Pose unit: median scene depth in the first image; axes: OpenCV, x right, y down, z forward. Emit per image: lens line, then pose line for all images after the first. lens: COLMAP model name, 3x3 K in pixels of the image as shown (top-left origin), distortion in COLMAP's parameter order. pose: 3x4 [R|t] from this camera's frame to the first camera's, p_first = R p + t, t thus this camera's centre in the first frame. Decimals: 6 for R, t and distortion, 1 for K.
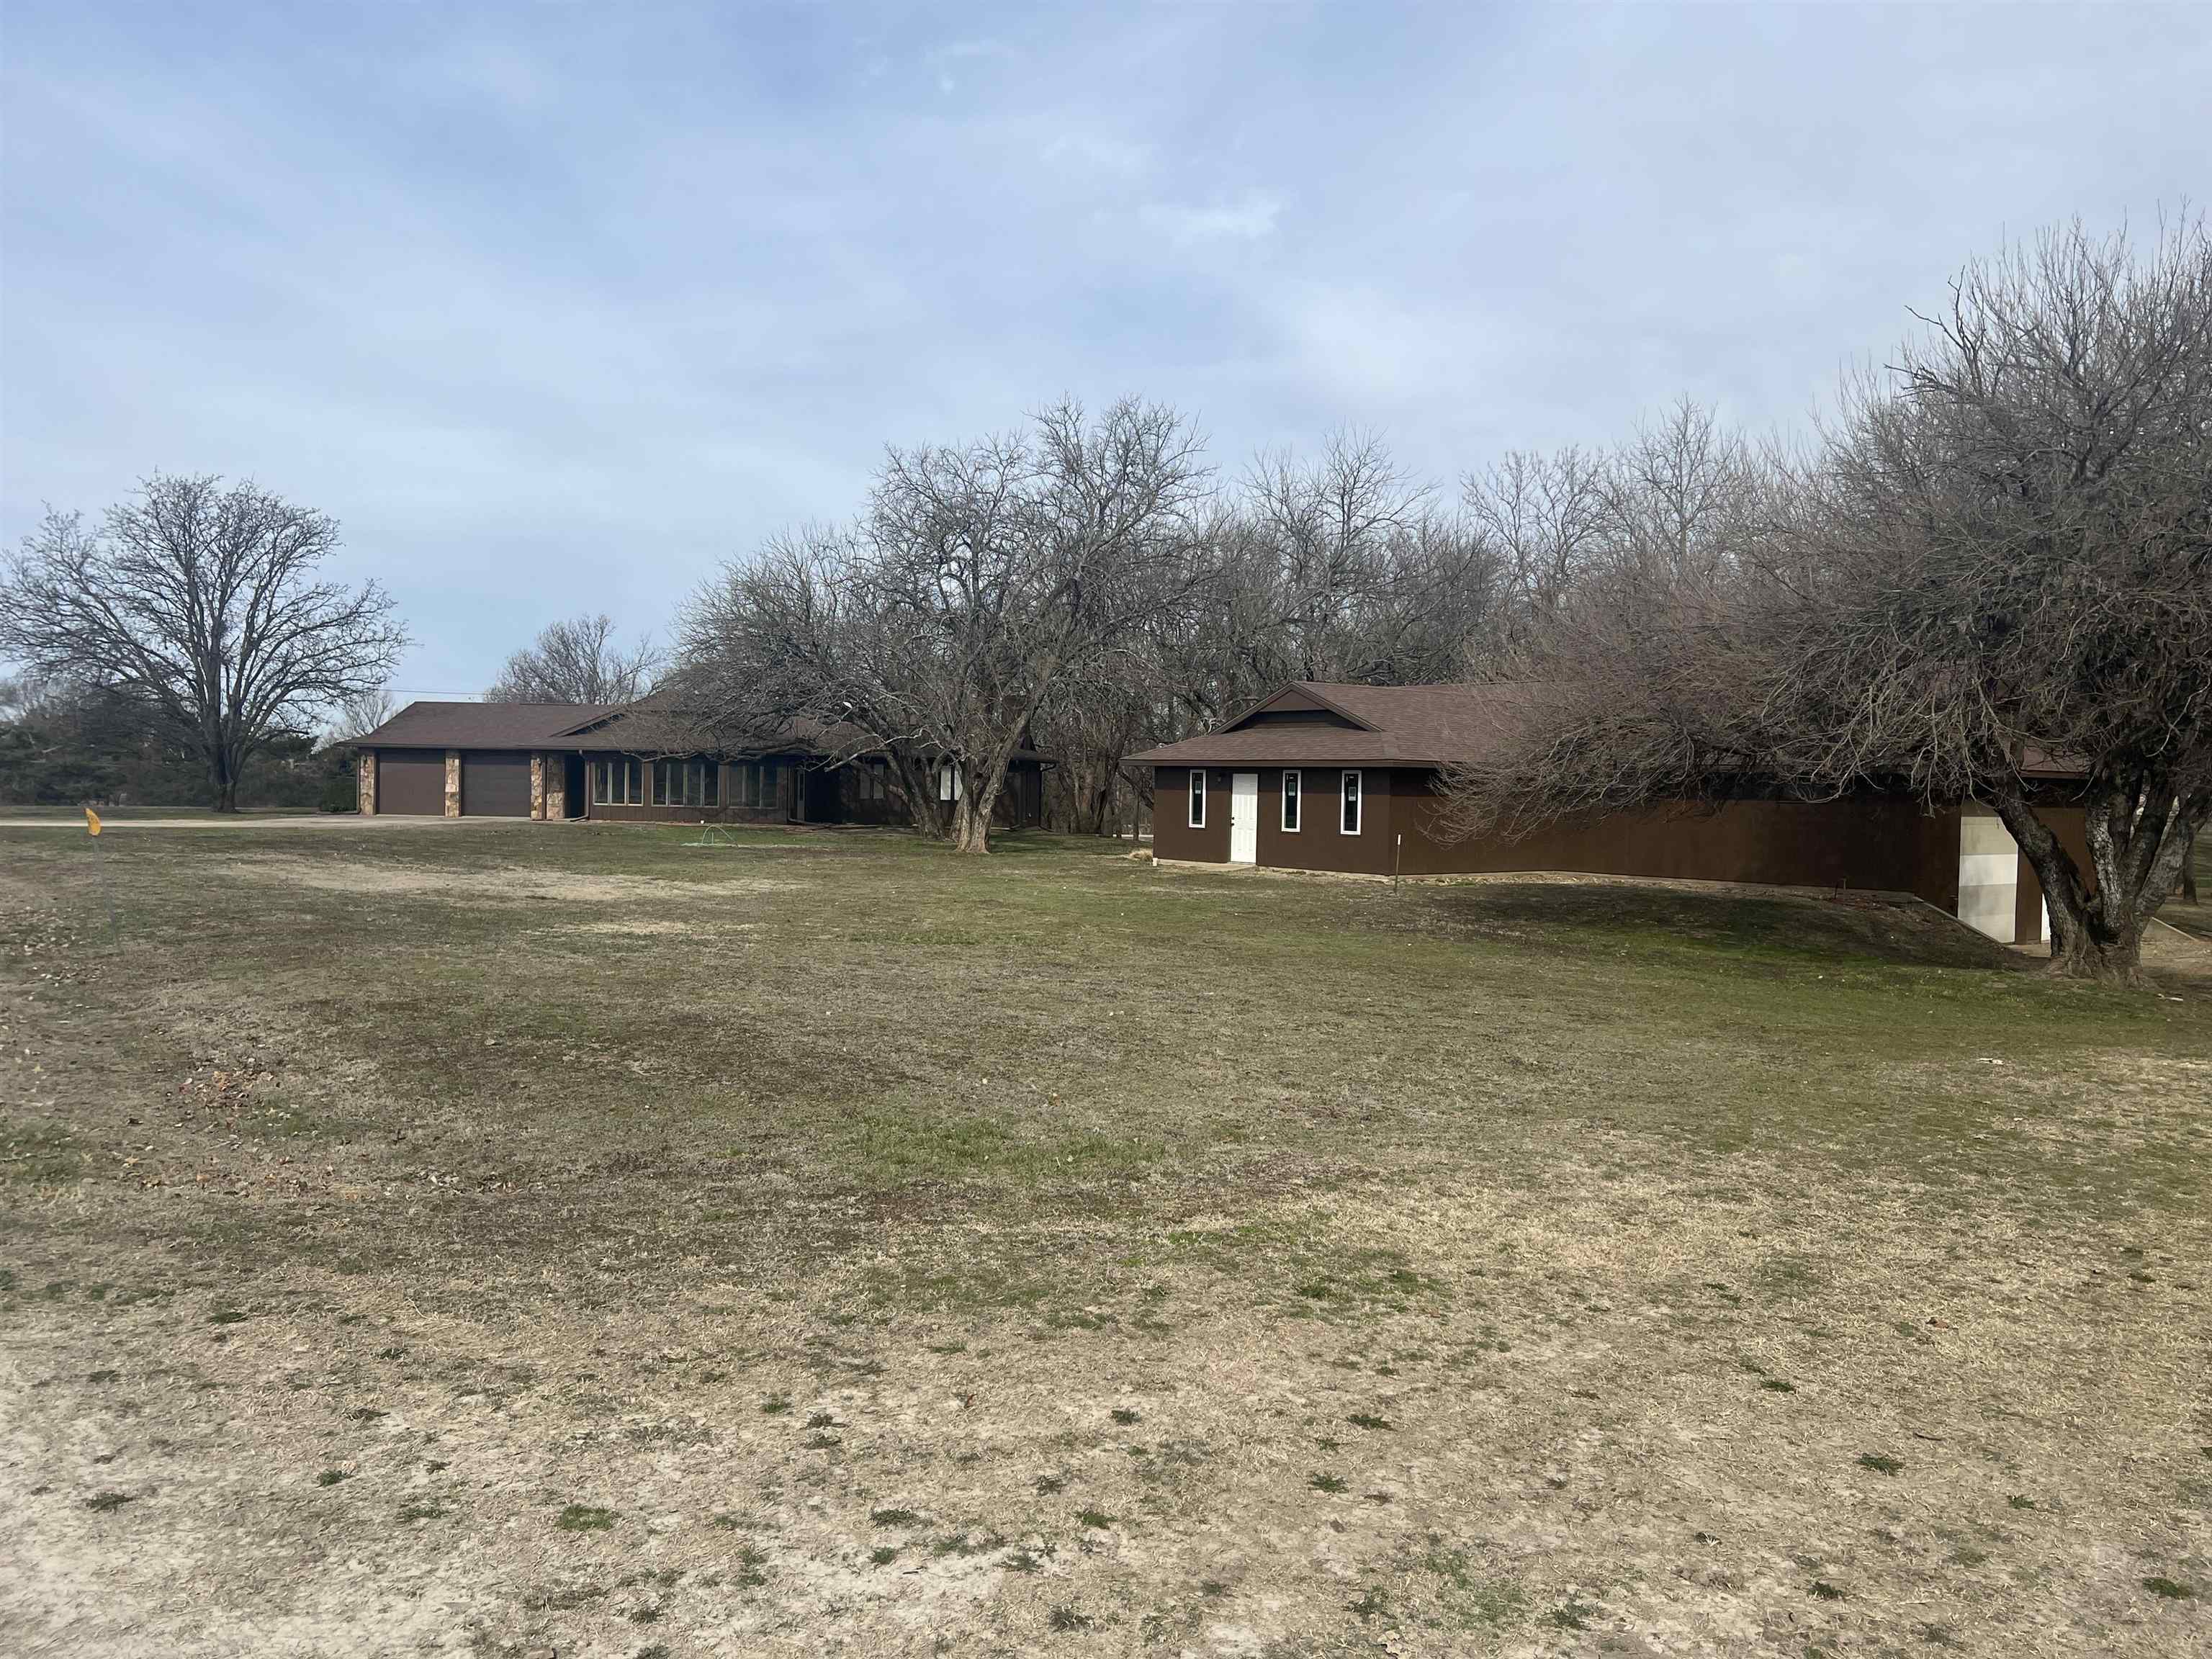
lens RADIAL K [[1675.2, 0, 1105.0], [0, 1675.2, 828.9], [0, 0, 1]] dist [0.001277, -0.018156]
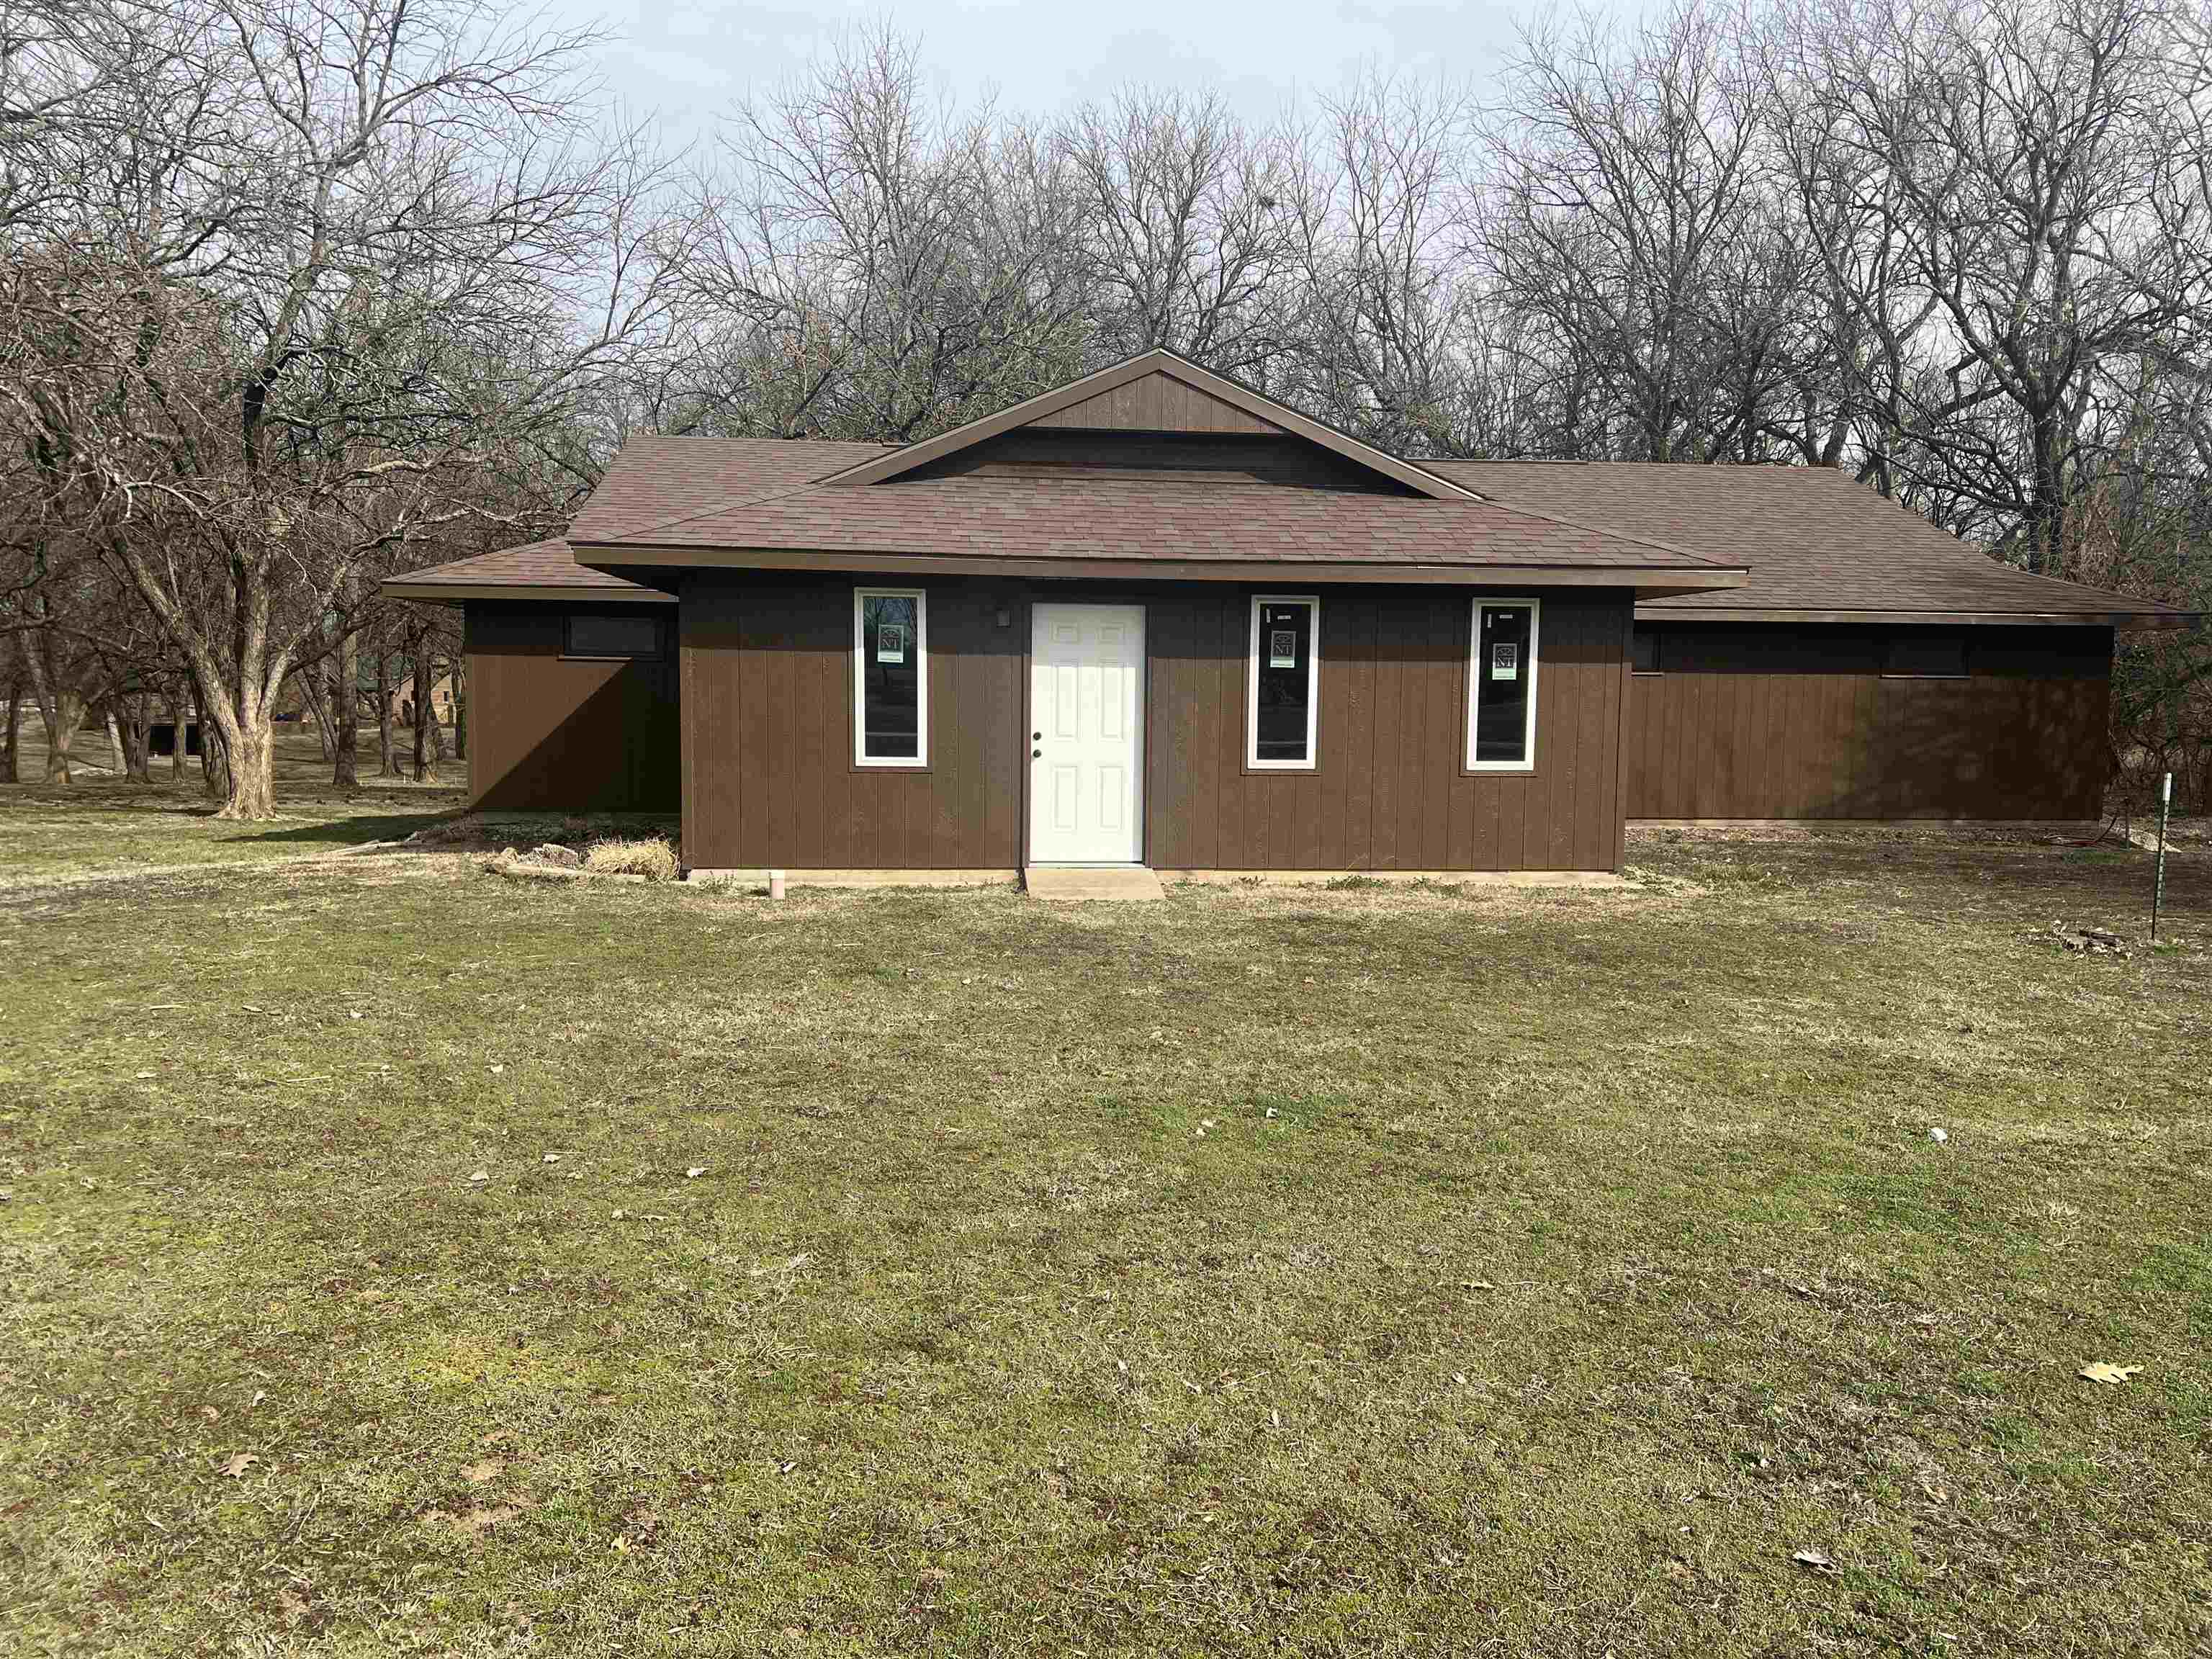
lens RADIAL K [[1675.2, 0, 1105.1], [0, 1675.2, 835.5], [0, 0, 1]] dist [0.001277, -0.018156]
pose [[0.502566, -0.083116, 0.860534, -0.062608], [0.019330, 0.996199, 0.084931, -0.004424], [-0.864323, -0.026049, 0.502262, 0.245013]]
